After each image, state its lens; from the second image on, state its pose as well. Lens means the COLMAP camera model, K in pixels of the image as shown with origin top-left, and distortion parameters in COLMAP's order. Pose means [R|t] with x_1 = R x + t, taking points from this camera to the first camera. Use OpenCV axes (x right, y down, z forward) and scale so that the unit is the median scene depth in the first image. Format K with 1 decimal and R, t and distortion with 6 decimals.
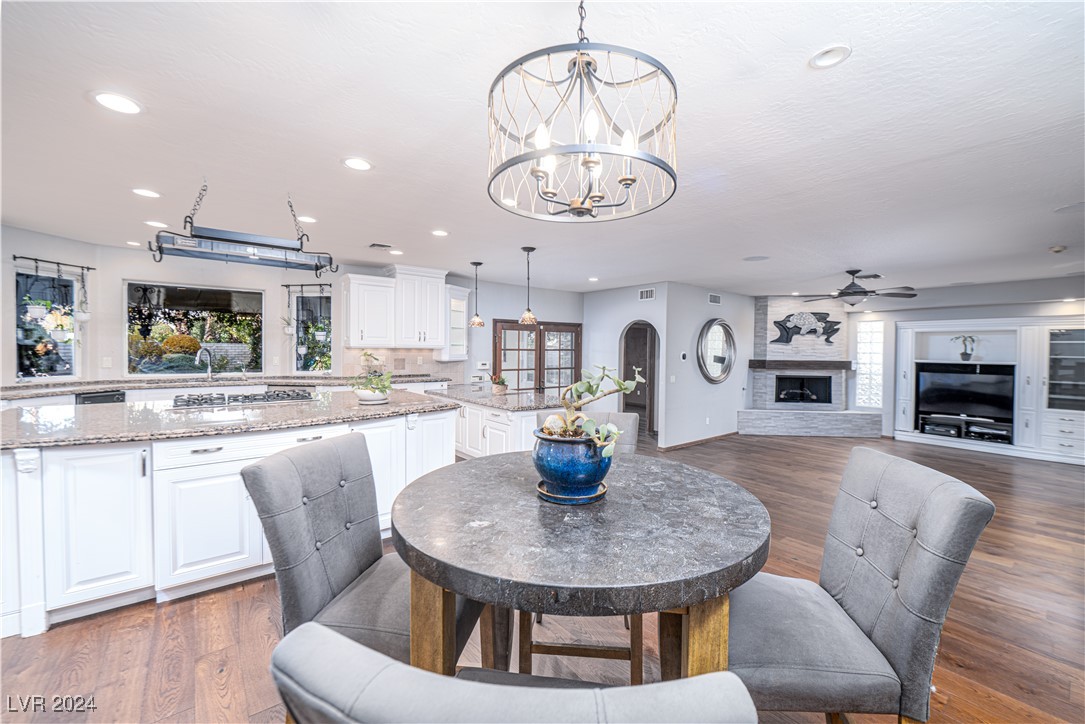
lens RADIAL K [[438.5, 0, 551.8], [0, 438.5, 352.6], [0, 0, 1]] dist [-0.009918, 0.000081]
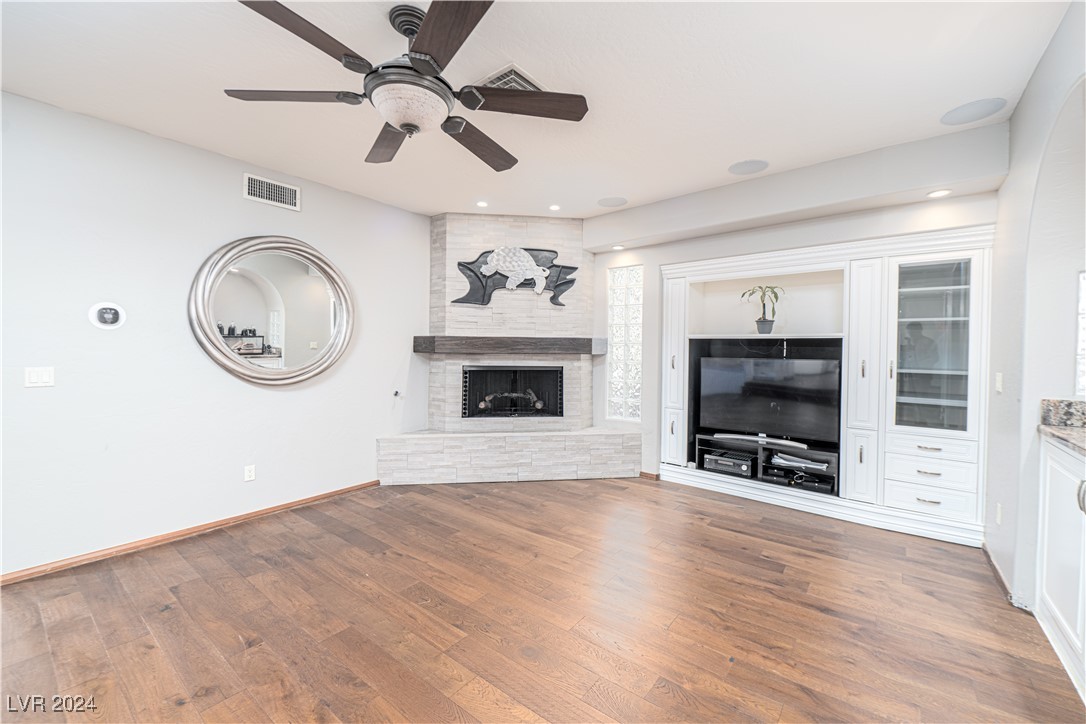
lens RADIAL K [[438.9, 0, 552.3], [0, 438.9, 352.6], [0, 0, 1]] dist [-0.009918, 0.000081]
pose [[0.971915, -0.002492, 0.235318, 0.511005], [0.001648, 0.999991, 0.003785, 0.035048], [-0.235325, -0.003290, 0.971911, 0.480716]]
